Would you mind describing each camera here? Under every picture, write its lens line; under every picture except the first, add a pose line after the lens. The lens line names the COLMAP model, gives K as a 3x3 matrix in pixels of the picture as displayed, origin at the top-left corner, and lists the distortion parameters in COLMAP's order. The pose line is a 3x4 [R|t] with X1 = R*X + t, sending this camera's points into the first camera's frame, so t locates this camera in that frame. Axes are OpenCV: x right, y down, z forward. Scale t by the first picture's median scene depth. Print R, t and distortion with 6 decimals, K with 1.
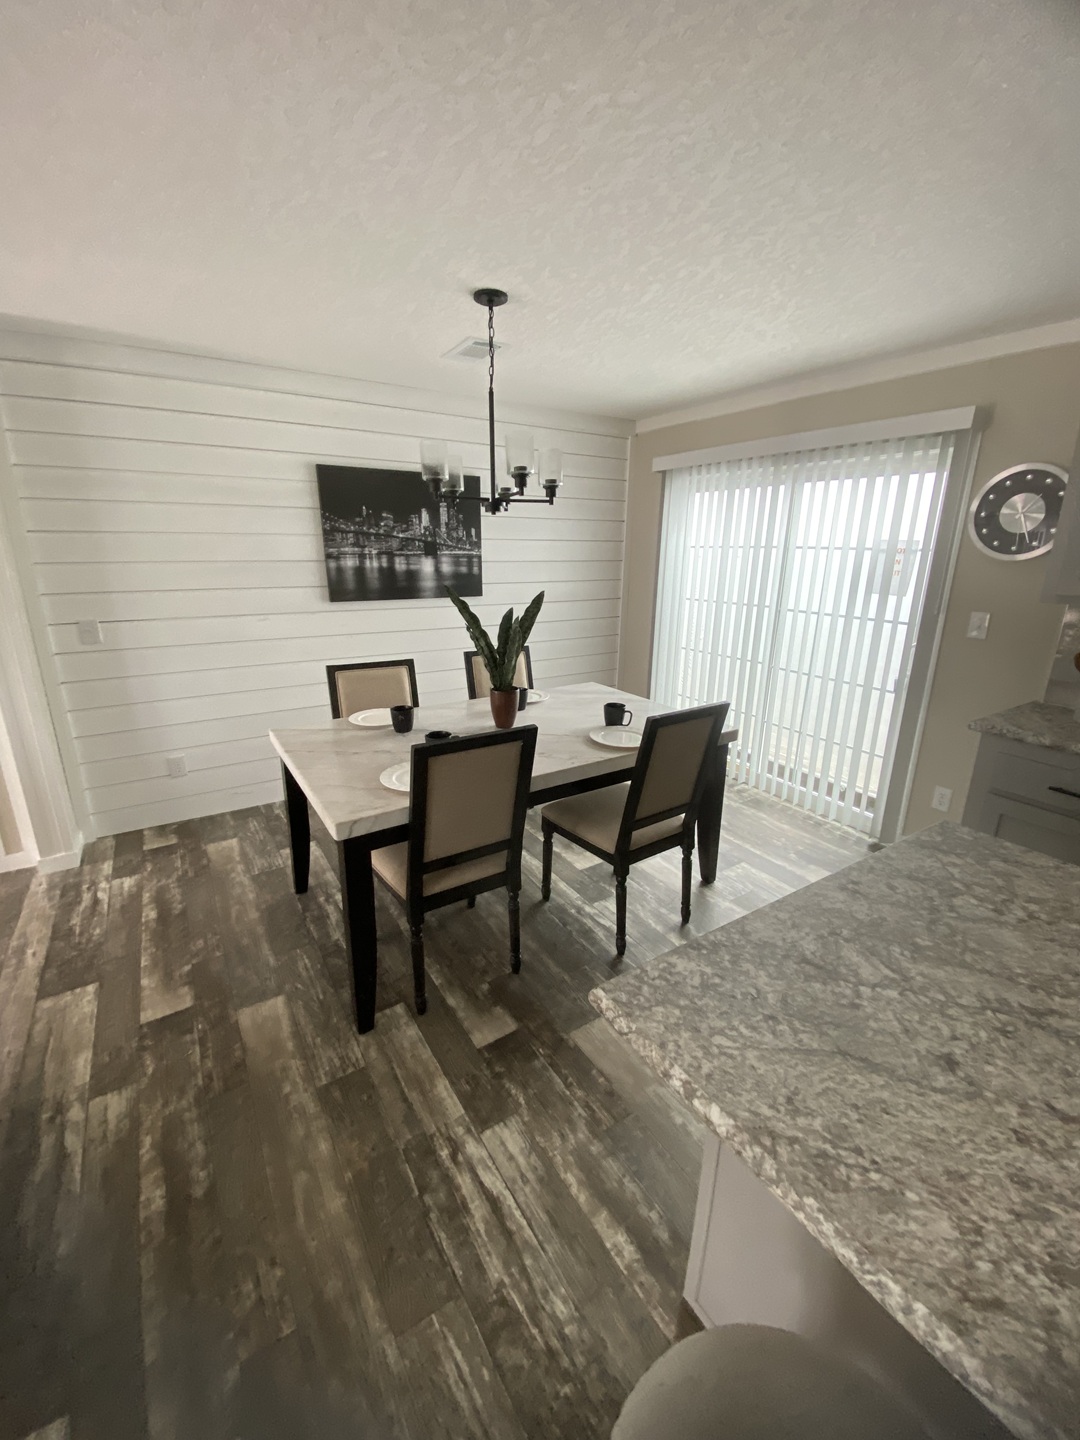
lens RADIAL K [[576.8, 0, 541.2], [0, 576.8, 721.7], [0, 0, 1]] dist [0.022558, -0.023302]
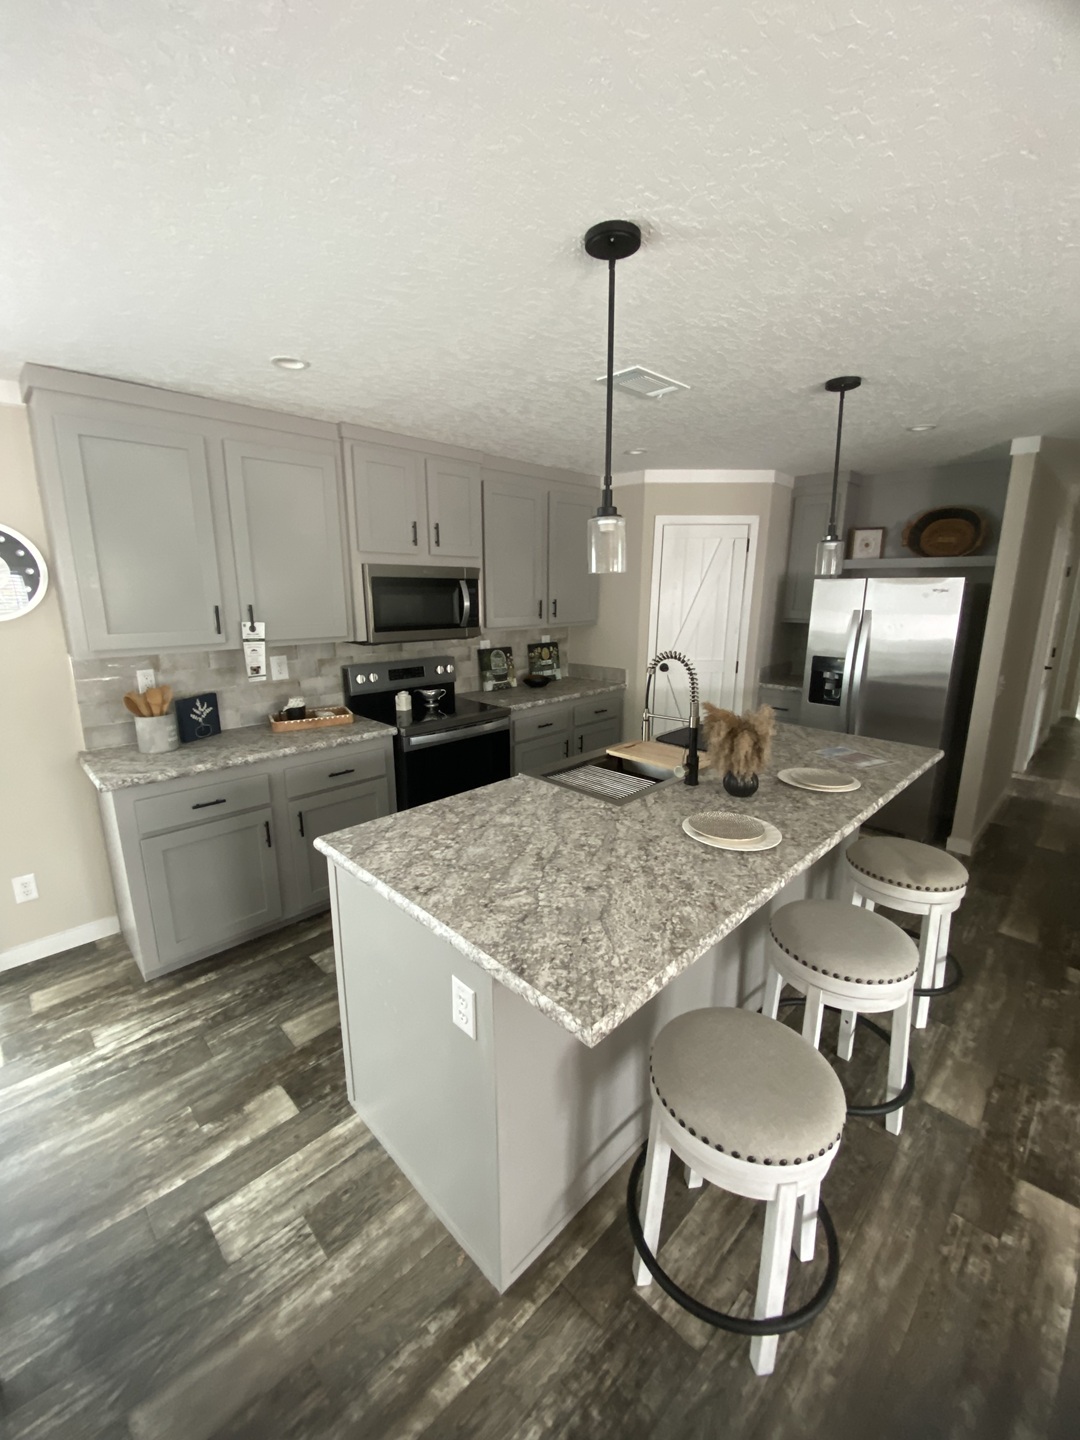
lens RADIAL K [[574.6, 0, 539.3], [0, 574.6, 720.6], [0, 0, 1]] dist [0.037480, -0.029683]
pose [[-0.203584, -0.235286, 0.950365, -0.309024], [0.278495, 0.916678, 0.286604, -0.169826], [-0.938613, 0.323020, -0.121095, 0.388722]]
